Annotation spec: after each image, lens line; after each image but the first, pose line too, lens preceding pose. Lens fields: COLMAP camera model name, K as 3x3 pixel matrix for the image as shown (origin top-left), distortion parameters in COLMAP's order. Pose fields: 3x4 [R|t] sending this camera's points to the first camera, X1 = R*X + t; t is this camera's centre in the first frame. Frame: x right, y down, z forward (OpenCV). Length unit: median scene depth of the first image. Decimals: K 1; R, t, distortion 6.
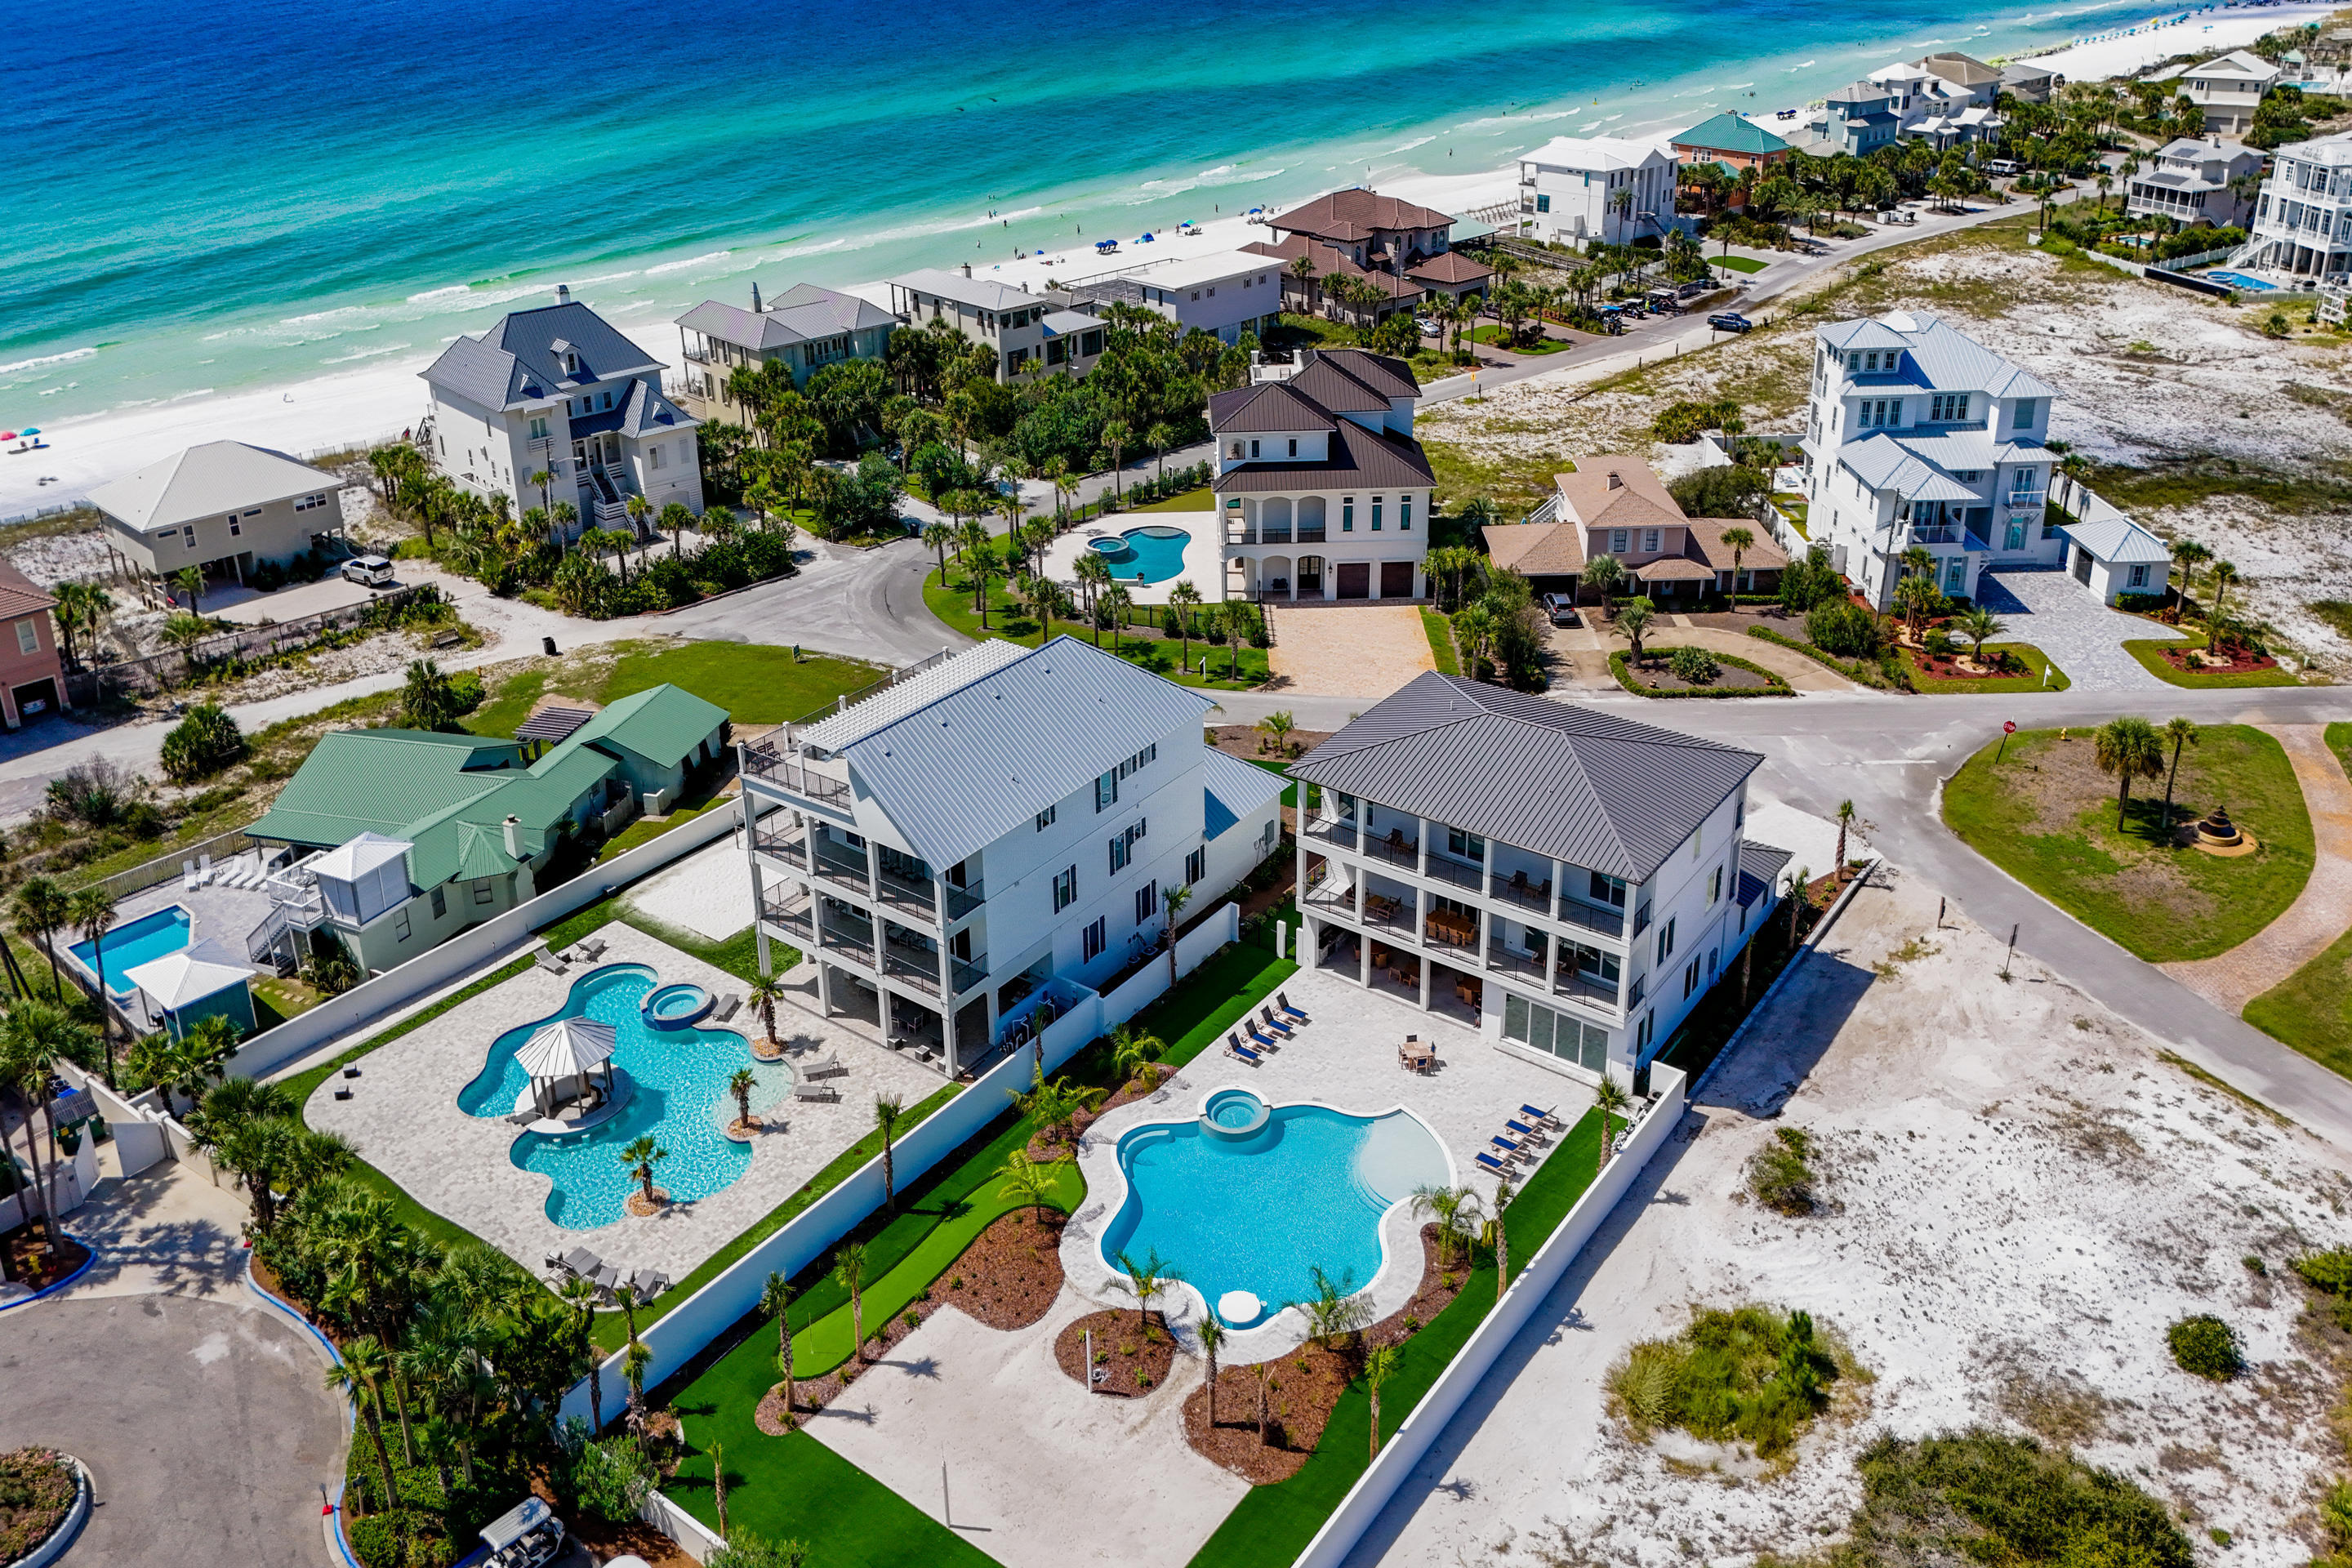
lens RADIAL K [[1756.0, 0, 1168.9], [0, 1756.0, 777.7], [0, 0, 1]] dist [0.066364, -0.071314]
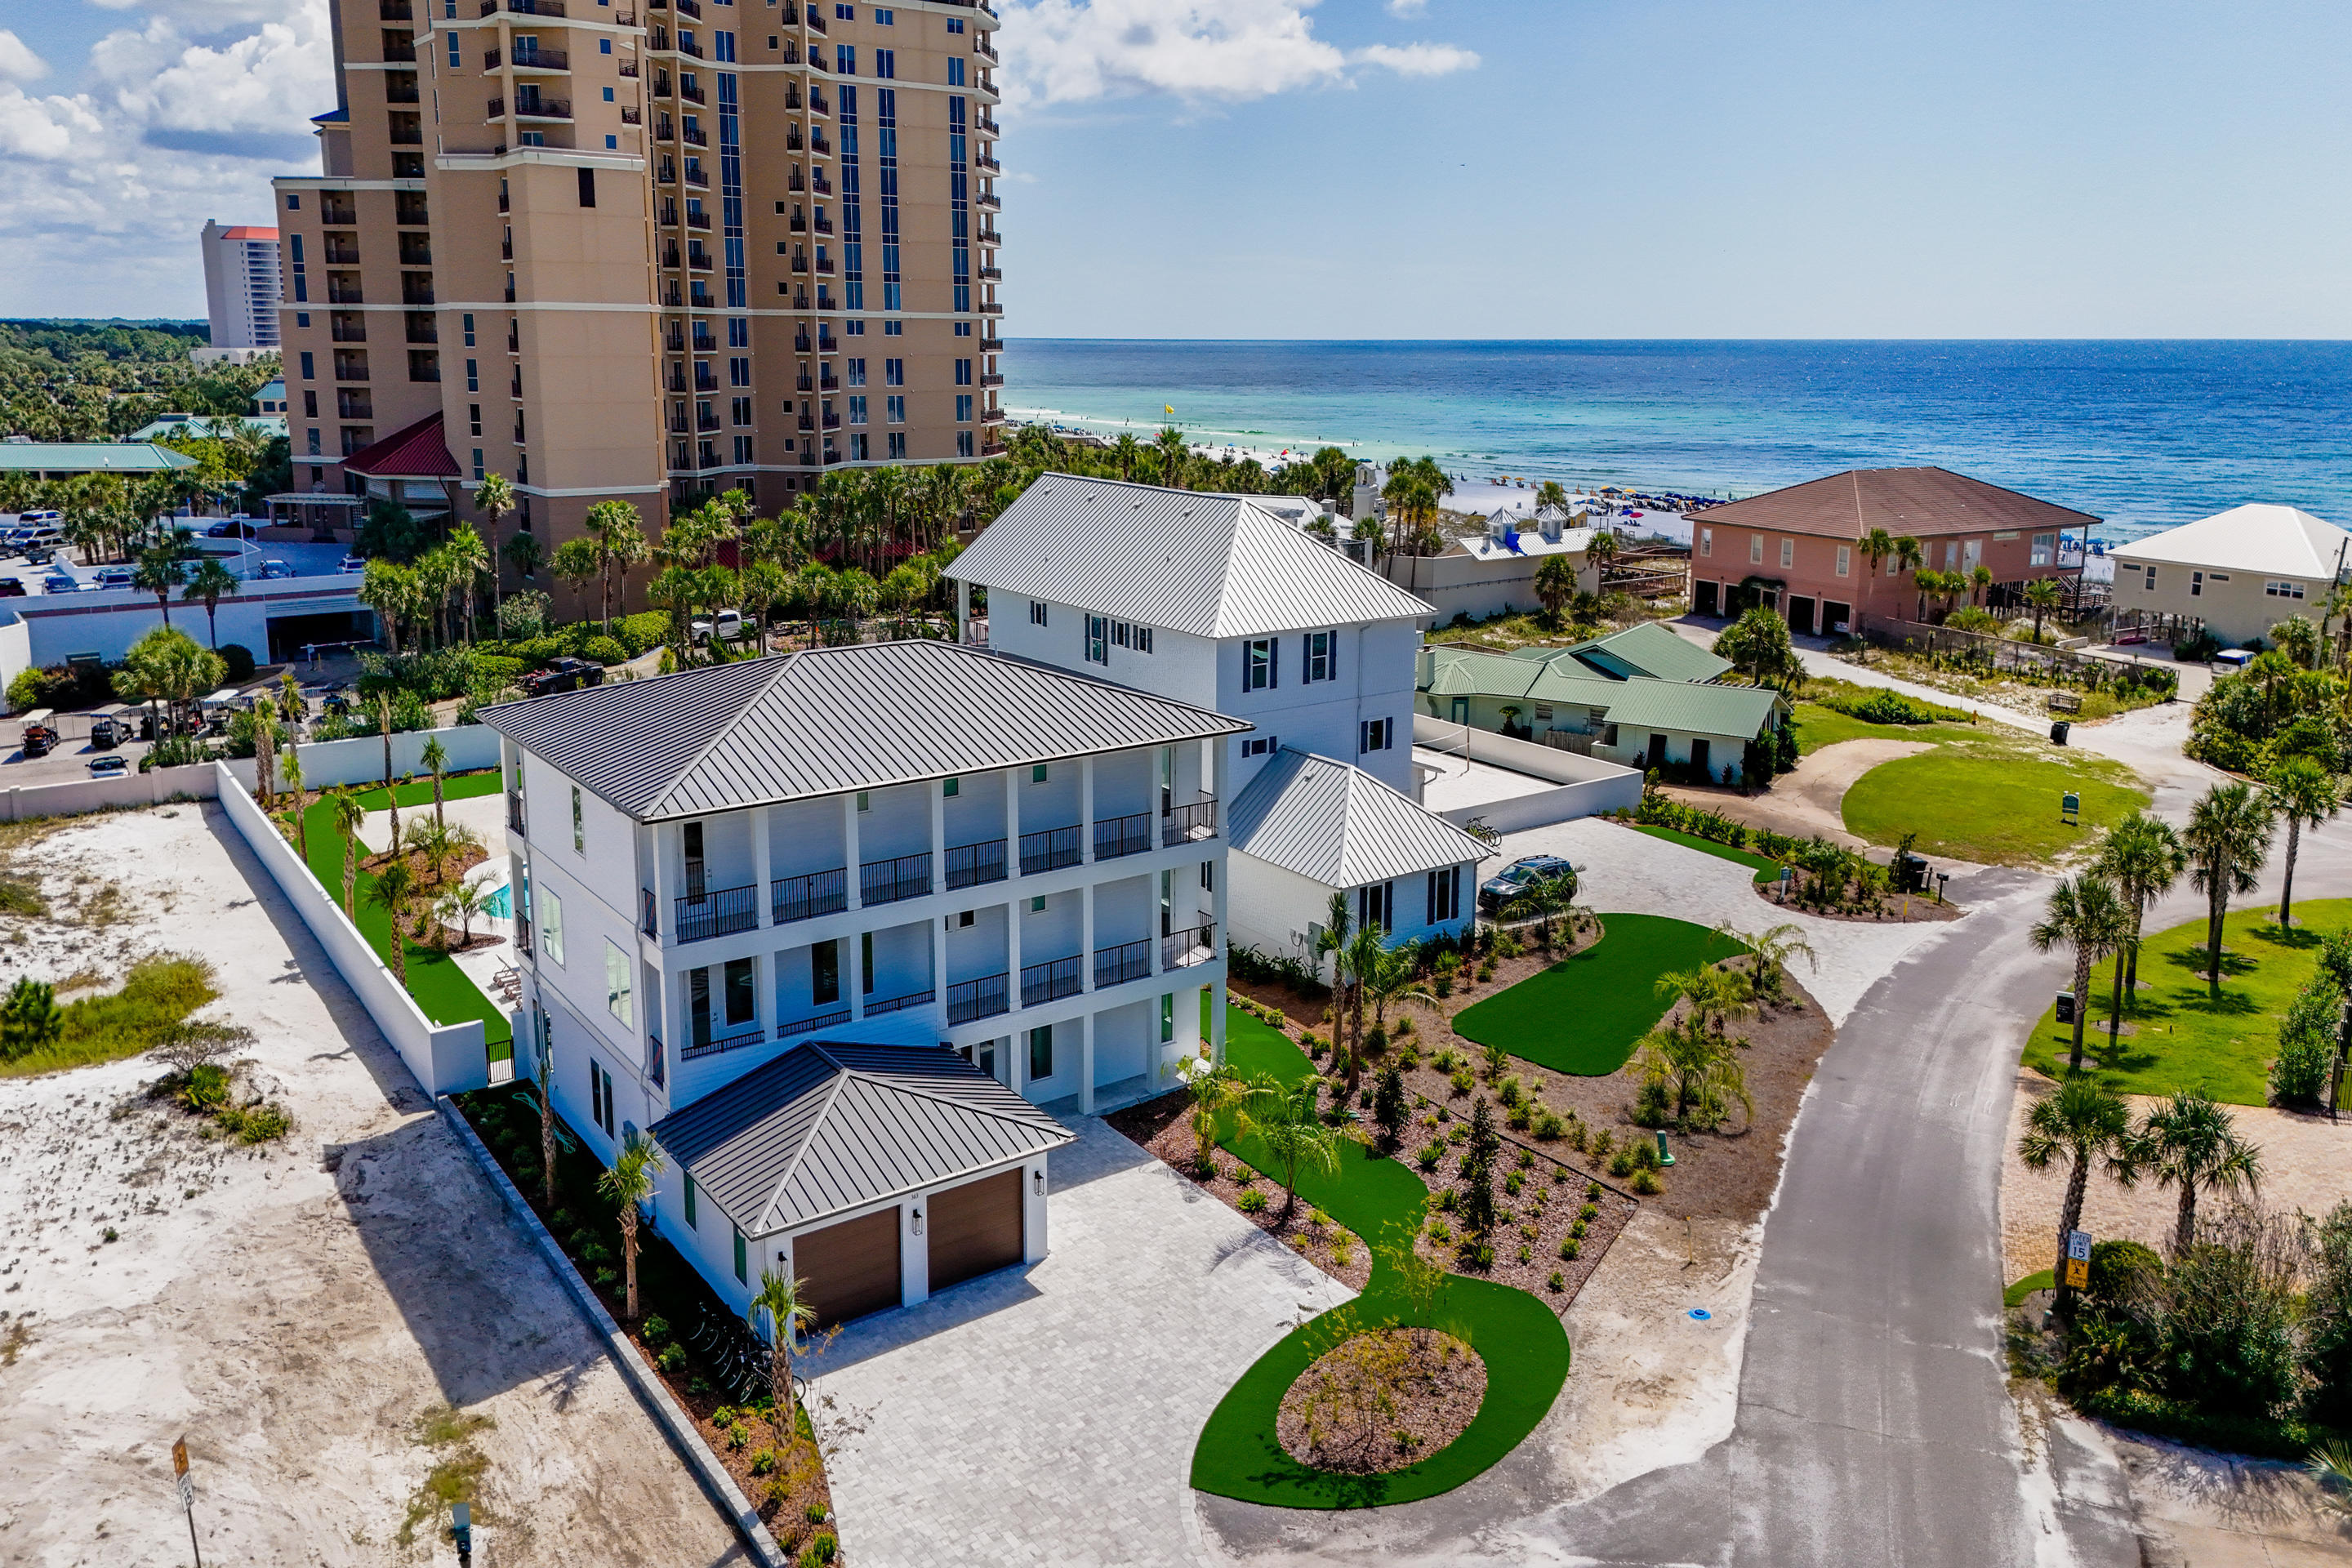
lens RADIAL K [[1756.0, 0, 1196.1], [0, 1756.0, 666.8], [0, 0, 1]] dist [0.066364, -0.071314]
pose [[-0.292042, 0.200206, -0.935216, 0.620997], [-0.442827, 0.838409, 0.317764, -0.224950], [0.847712, 0.506940, -0.156194, 0.978608]]
